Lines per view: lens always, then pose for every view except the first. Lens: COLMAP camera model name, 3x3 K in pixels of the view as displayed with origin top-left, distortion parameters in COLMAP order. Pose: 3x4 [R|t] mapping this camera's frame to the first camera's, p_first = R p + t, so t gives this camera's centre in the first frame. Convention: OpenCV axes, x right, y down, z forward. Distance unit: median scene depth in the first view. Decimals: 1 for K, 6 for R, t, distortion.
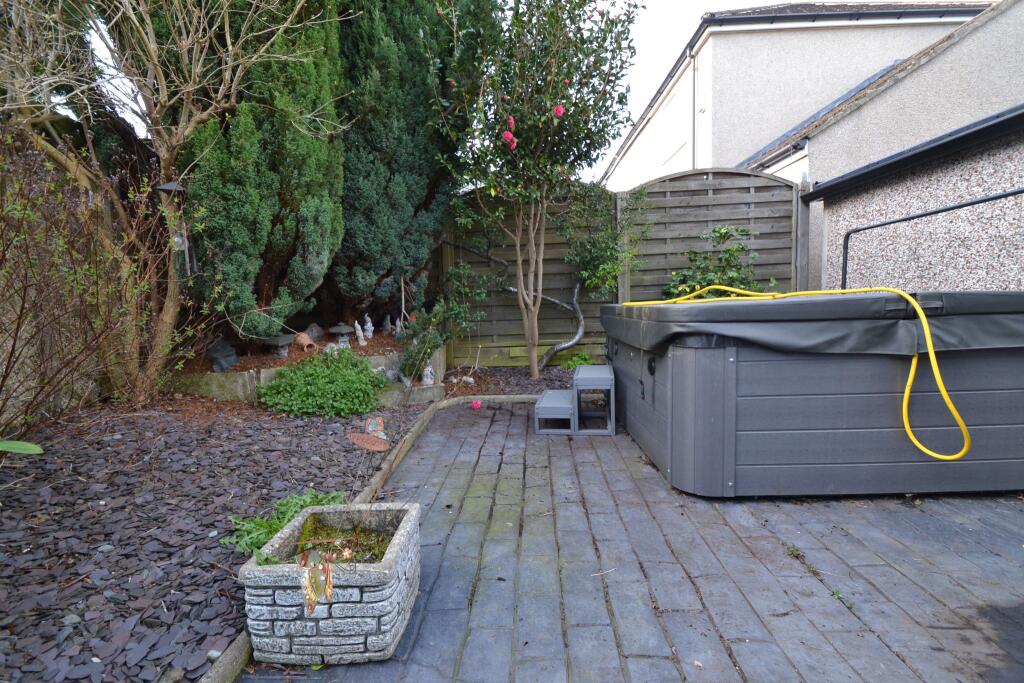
lens RADIAL K [[490.7, 0, 512.0], [0, 490.7, 341.5], [0, 0, 1]] dist [-0.043637, -0.000046]
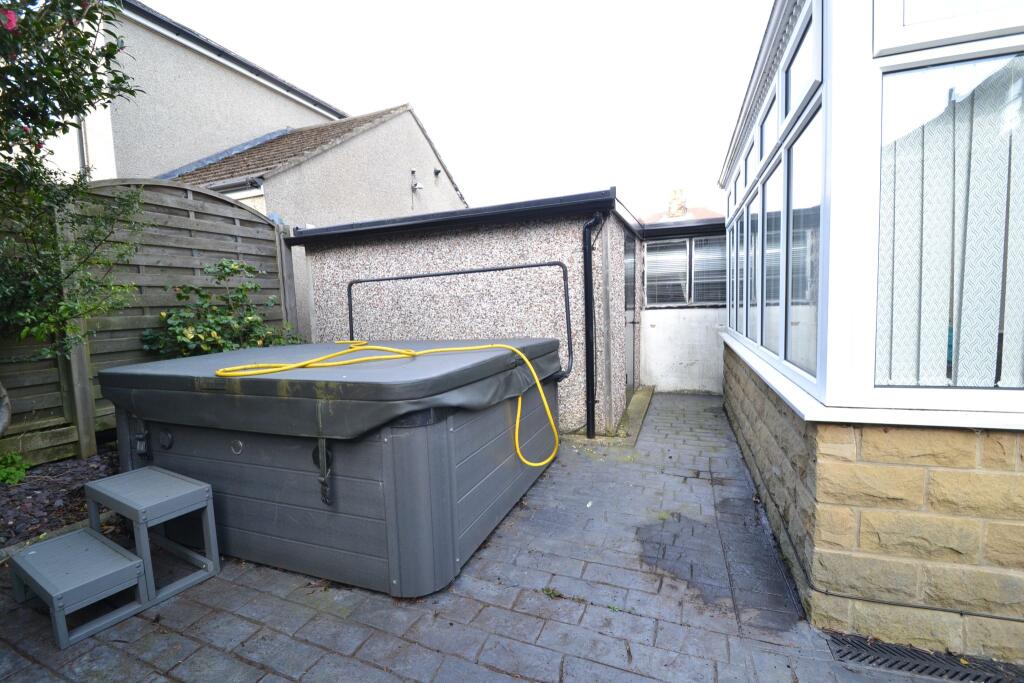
lens RADIAL K [[444.7, 0, 512.0], [0, 444.7, 341.5], [0, 0, 1]] dist [-0.002887, -0.000401]
pose [[0.307038, -0.041907, 0.950774, -0.147957], [0.083365, 0.996374, 0.016995, -0.062482], [-0.948039, 0.074043, 0.309418, 0.274953]]
